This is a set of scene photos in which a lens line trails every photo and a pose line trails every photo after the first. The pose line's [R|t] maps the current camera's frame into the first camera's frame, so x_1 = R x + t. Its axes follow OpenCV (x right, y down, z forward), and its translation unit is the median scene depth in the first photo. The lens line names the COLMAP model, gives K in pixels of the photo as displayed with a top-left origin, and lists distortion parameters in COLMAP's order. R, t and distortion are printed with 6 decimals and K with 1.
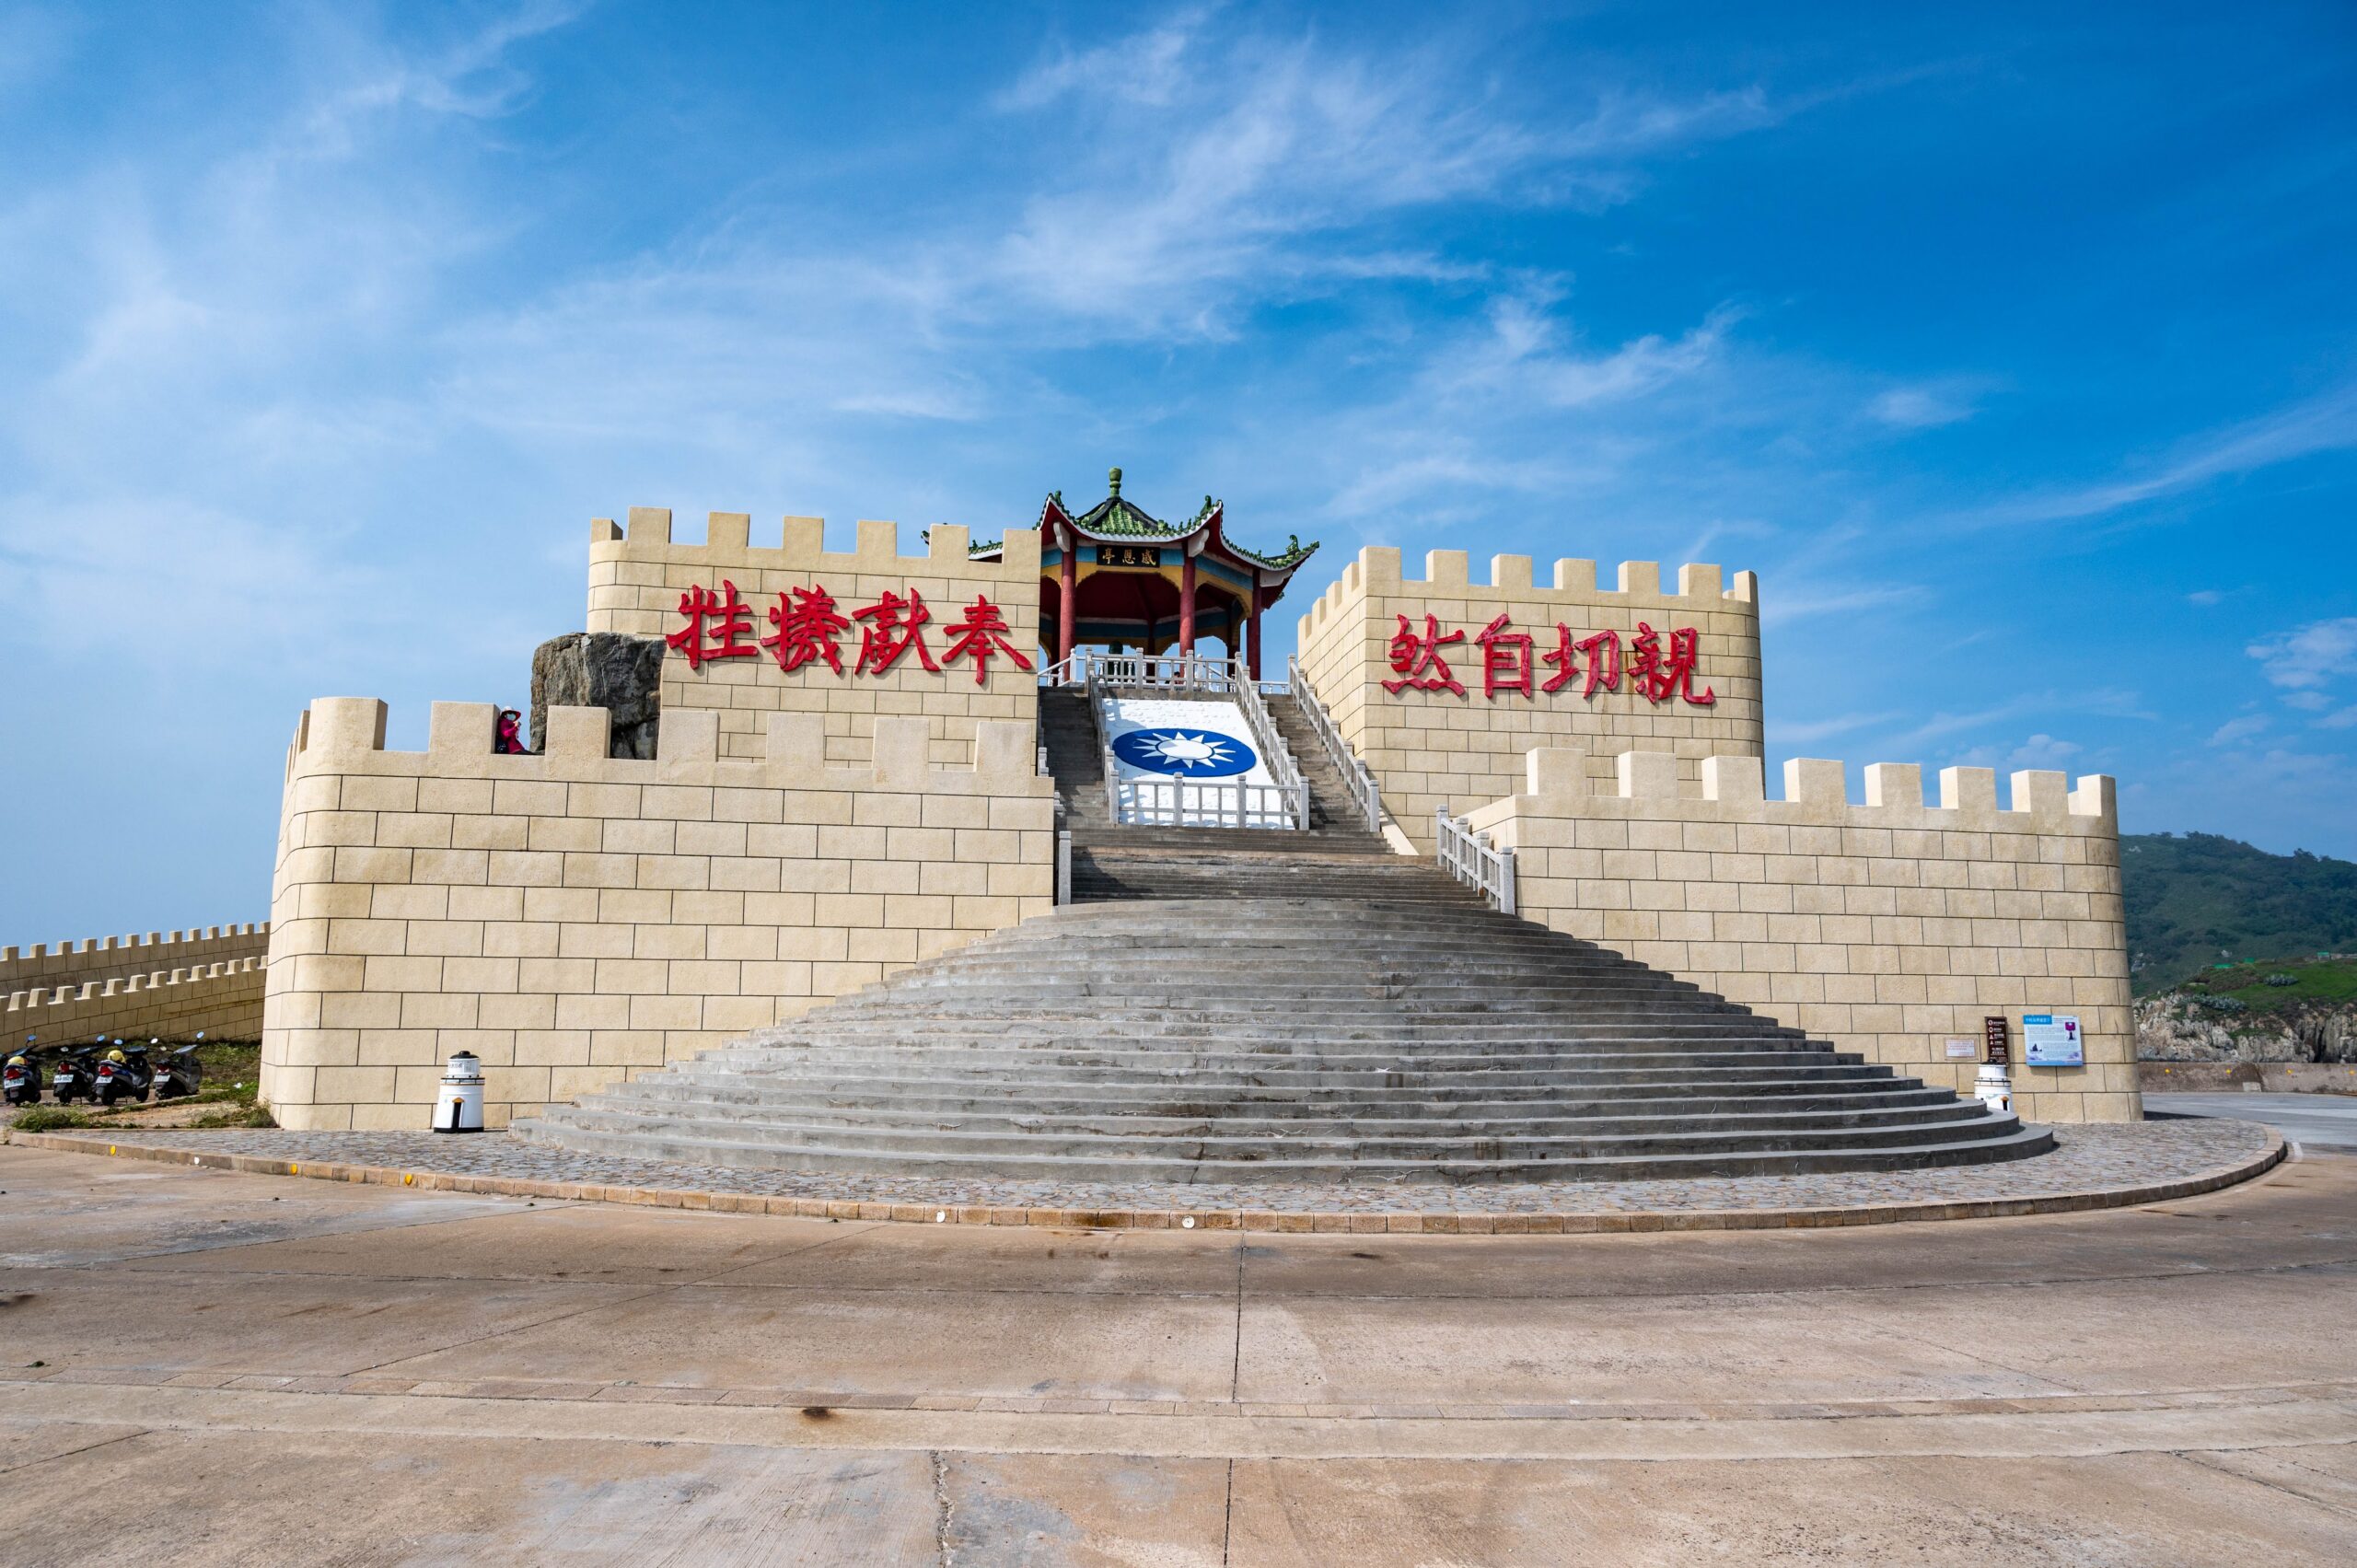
lens RADIAL K [[1622.4, 0, 1178.5], [0, 1622.4, 784.0], [0, 0, 1]] dist [-0.000765, -0.001413]
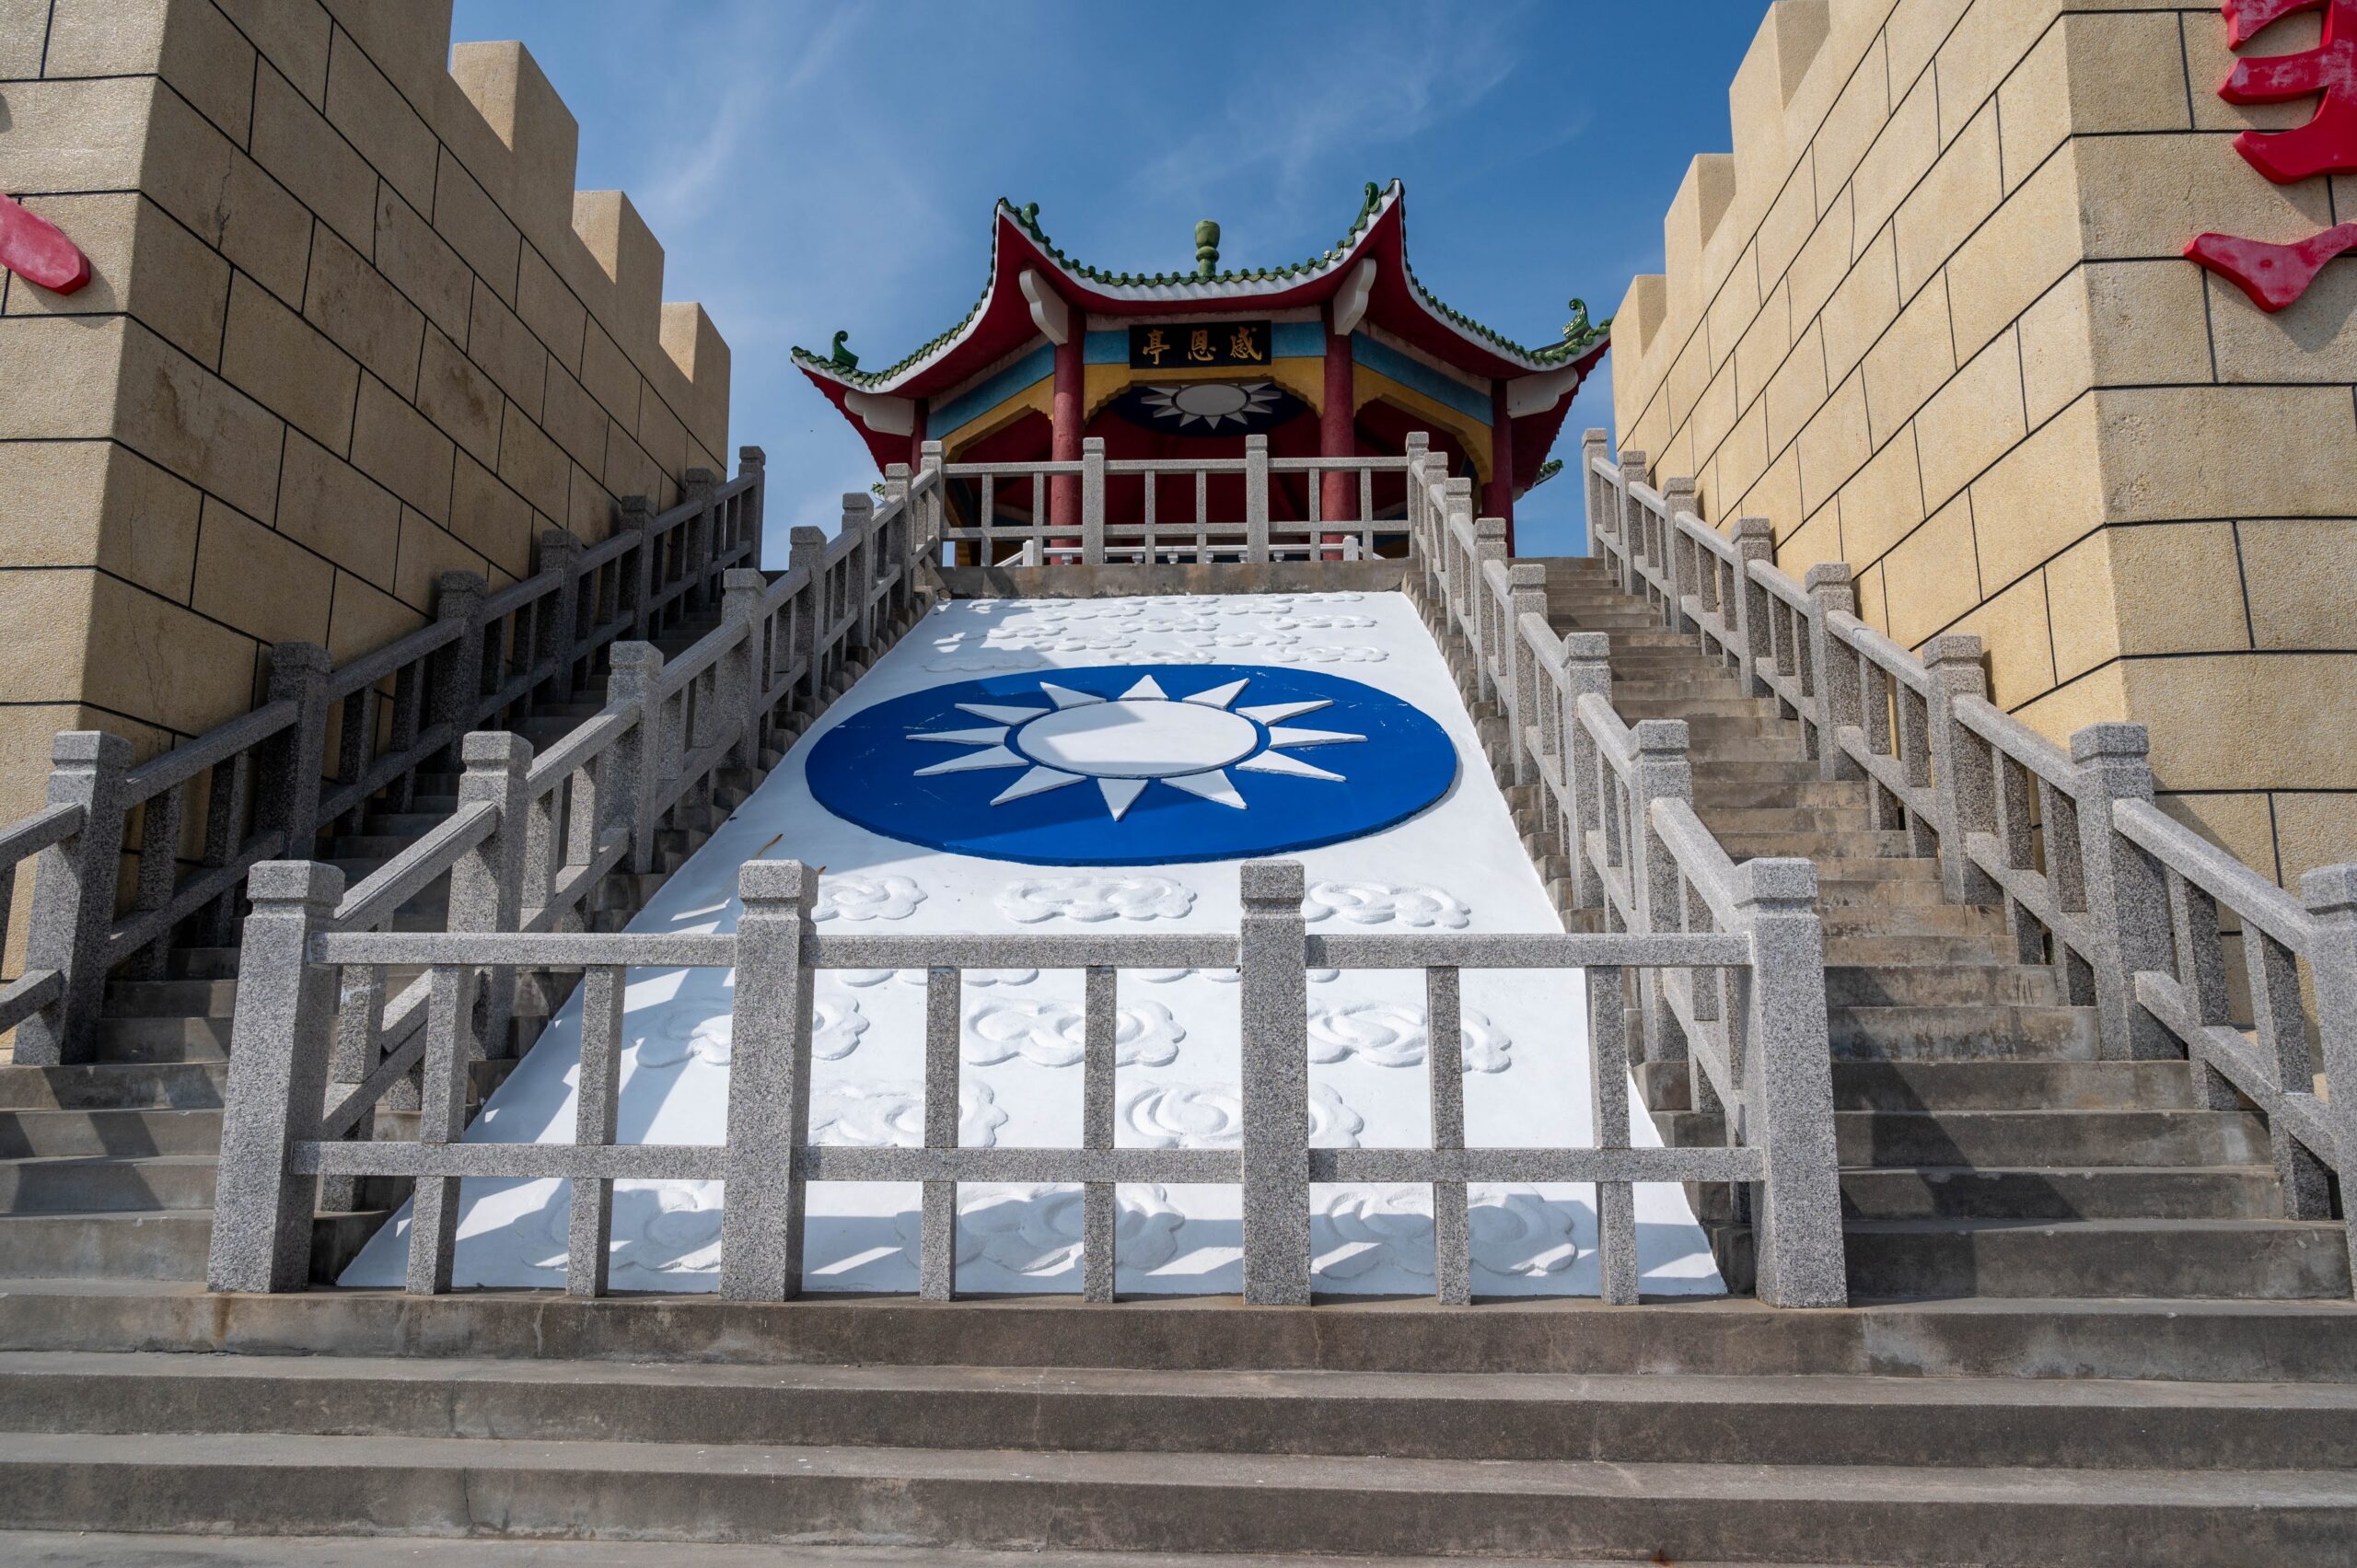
lens RADIAL K [[1622.4, 0, 1178.5], [0, 1622.4, 784.0], [0, 0, 1]] dist [-0.000765, -0.001413]
pose [[0.984264, -0.040796, -0.171933, 0.046904], [0.035316, 0.998770, -0.034814, -0.006407], [0.173142, 0.028194, 0.984493, 0.759300]]
